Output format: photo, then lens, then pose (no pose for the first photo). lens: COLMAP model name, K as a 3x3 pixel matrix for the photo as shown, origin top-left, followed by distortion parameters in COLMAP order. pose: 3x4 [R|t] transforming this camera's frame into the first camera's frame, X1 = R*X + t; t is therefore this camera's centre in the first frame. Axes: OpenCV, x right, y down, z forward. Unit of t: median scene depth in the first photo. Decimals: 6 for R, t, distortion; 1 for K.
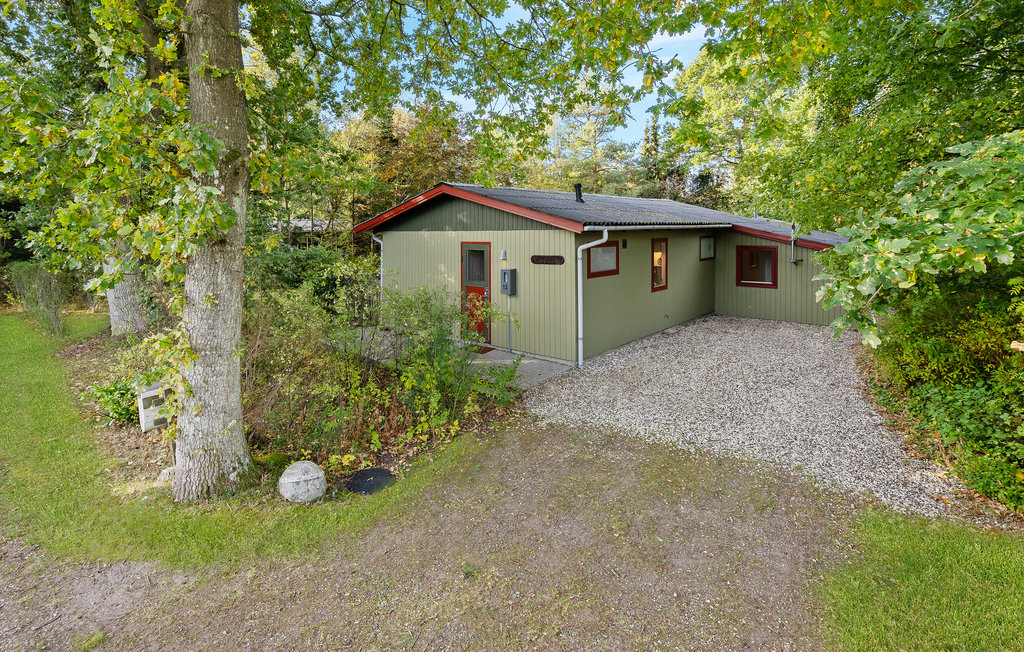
lens RADIAL K [[495.9, 0, 432.6], [0, 495.9, 325.2], [0, 0, 1]] dist [-0.010358, -0.000110]
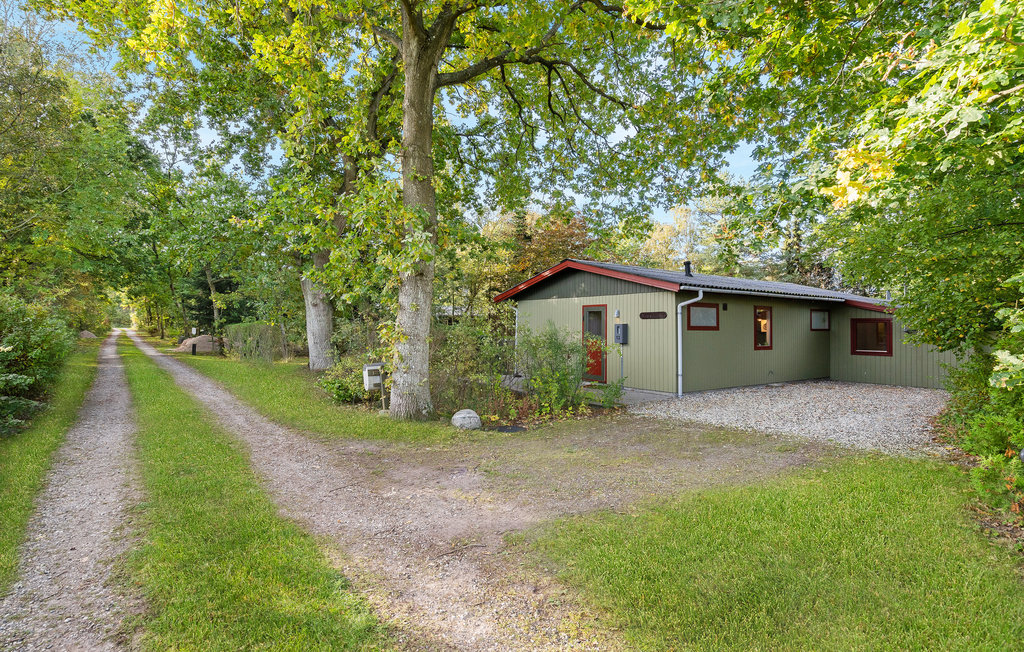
lens RADIAL K [[532.3, 0, 512.5], [0, 532.3, 333.1], [0, 0, 1]] dist [-0.045147, 0.043485]
pose [[0.994605, -0.007442, -0.103464, 0.020251], [-0.012322, 0.981886, -0.189074, 0.133286], [0.102997, 0.189328, 0.976497, -0.243929]]
